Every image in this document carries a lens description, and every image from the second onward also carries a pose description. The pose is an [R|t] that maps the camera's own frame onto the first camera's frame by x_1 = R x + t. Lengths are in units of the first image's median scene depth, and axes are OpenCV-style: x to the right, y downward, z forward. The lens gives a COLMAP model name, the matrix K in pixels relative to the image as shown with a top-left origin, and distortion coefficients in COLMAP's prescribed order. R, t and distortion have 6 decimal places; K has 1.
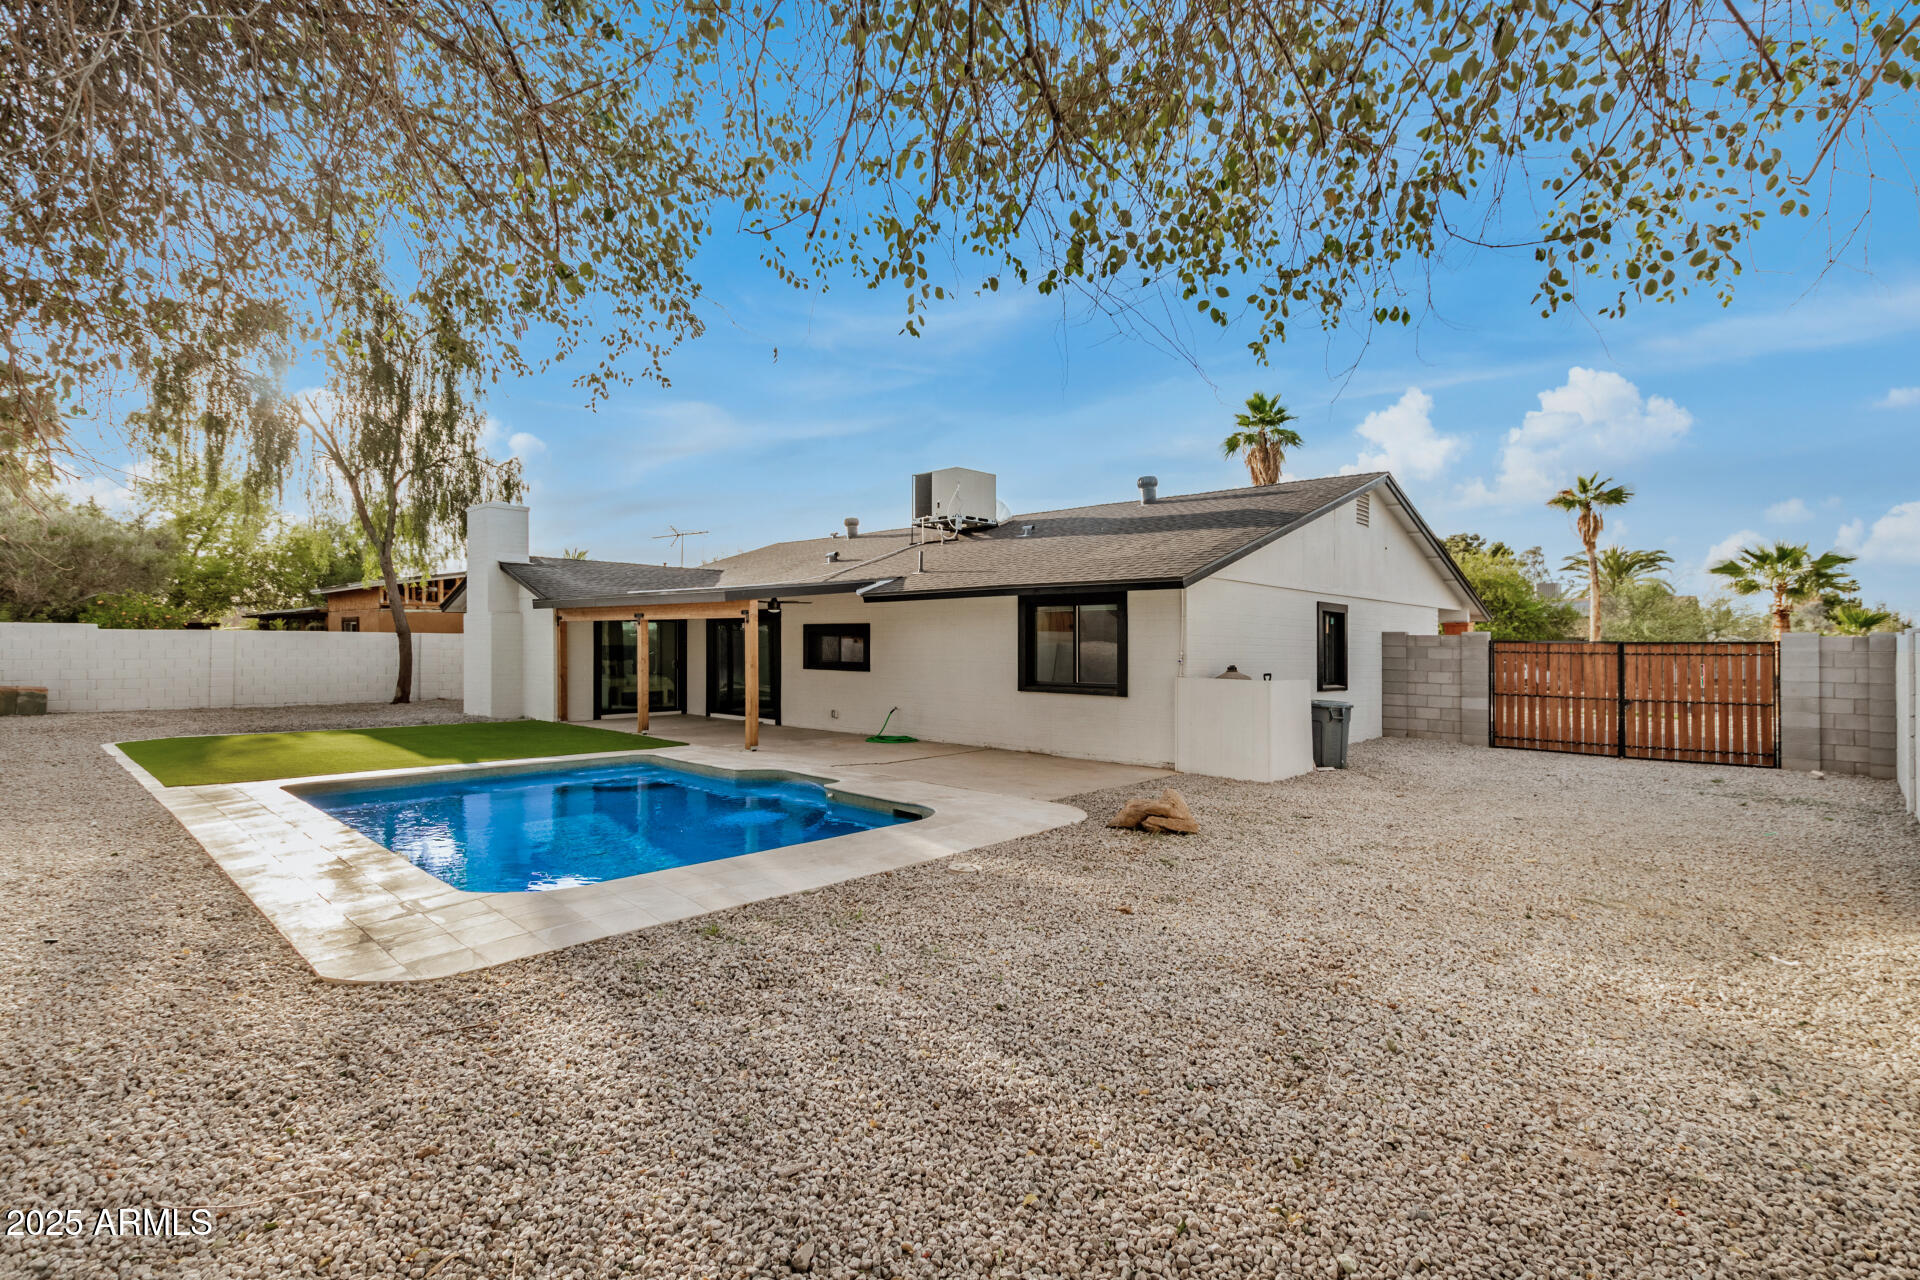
lens RADIAL K [[923.1, 0, 960.0], [0, 923.1, 639.7], [0, 0, 1]] dist [0.001898, 0.000225]
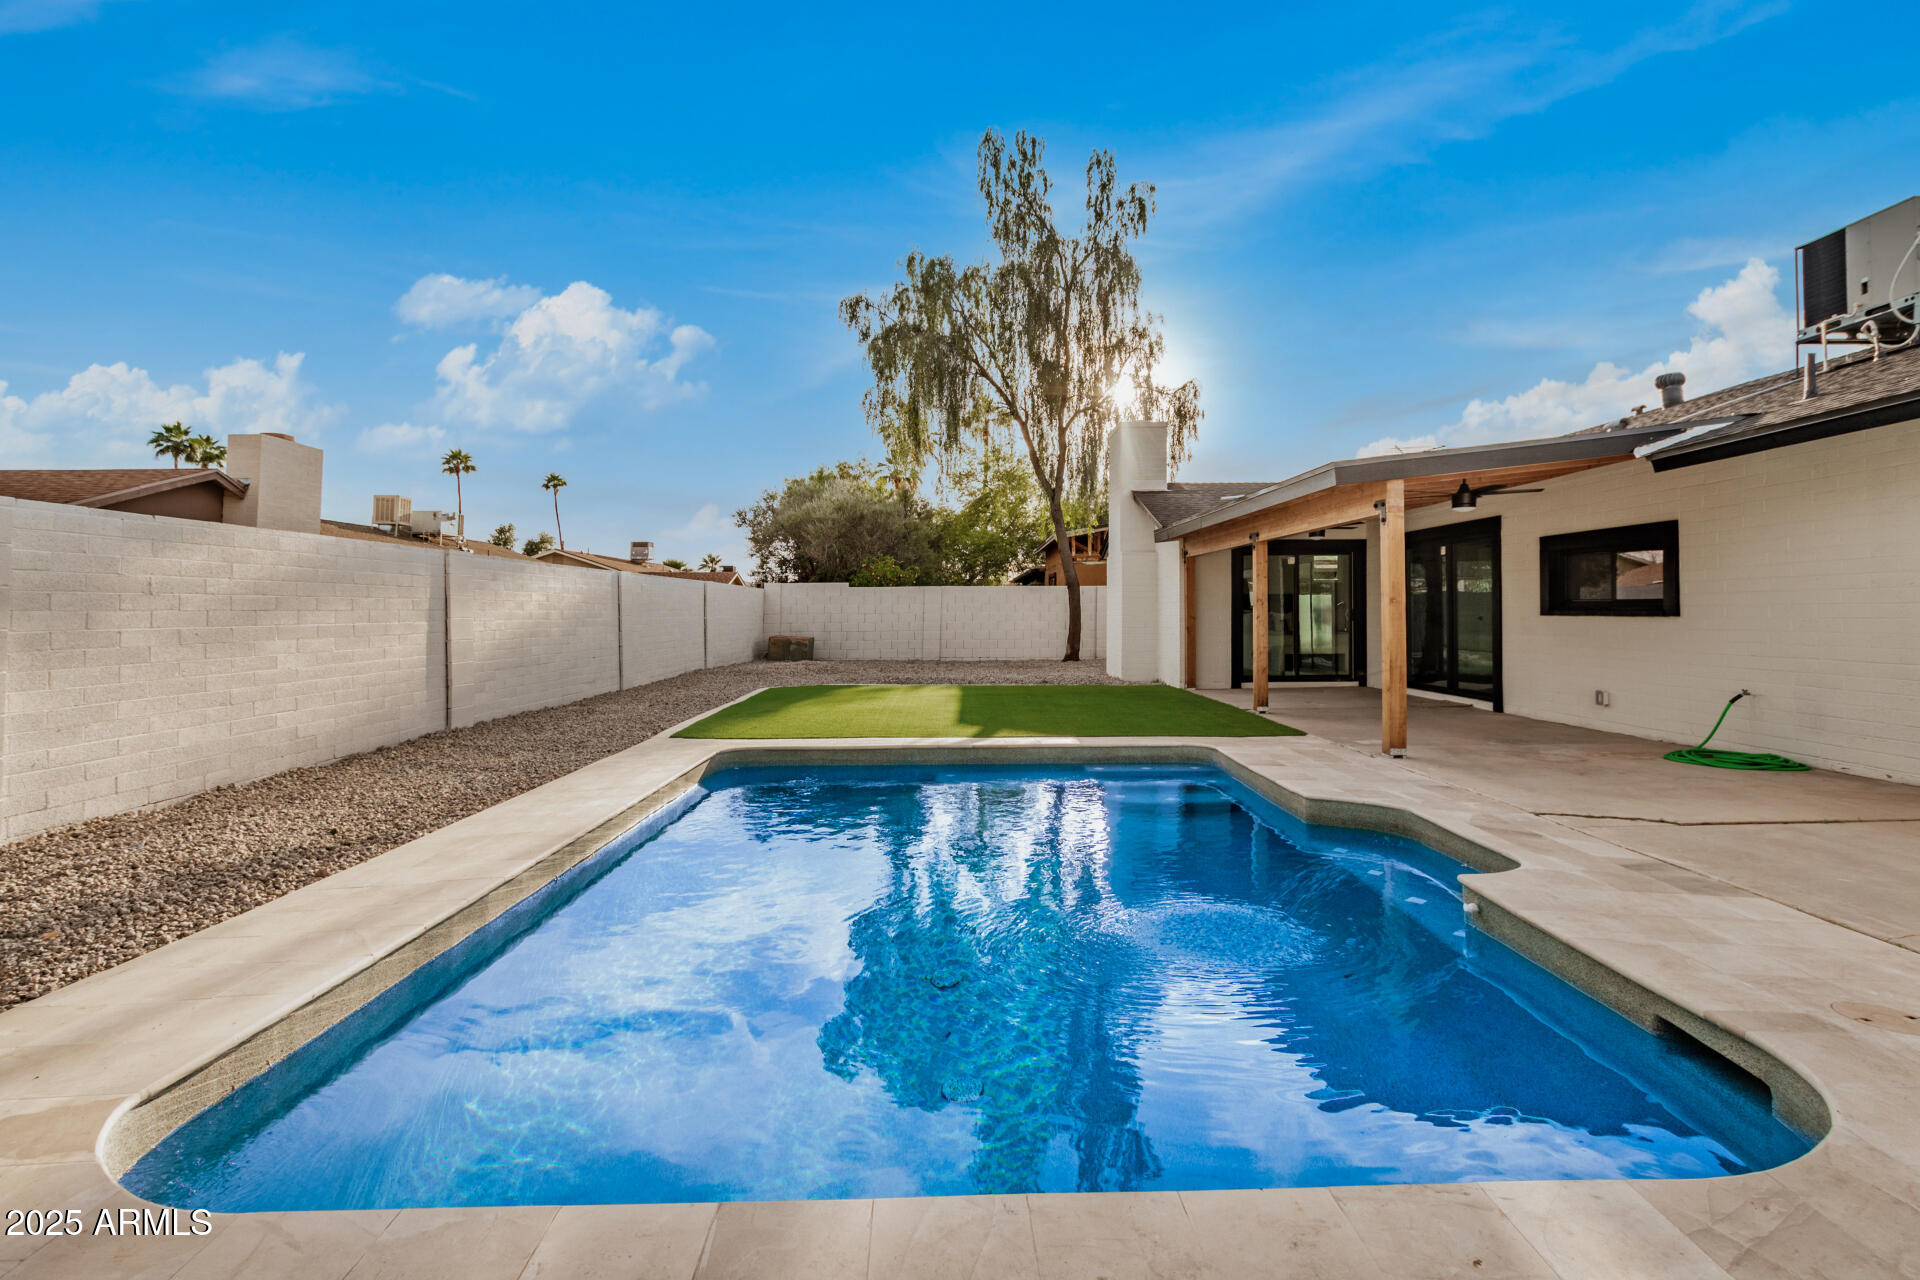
lens RADIAL K [[923.1, 0, 989.6], [0, 923.1, 602.5], [0, 0, 1]] dist [0.001898, 0.000225]
pose [[0.702086, -0.018201, -0.711860, -0.003545], [0.011350, 0.999832, -0.014370, 0.026167], [0.712002, 0.002009, 0.702174, 0.338991]]
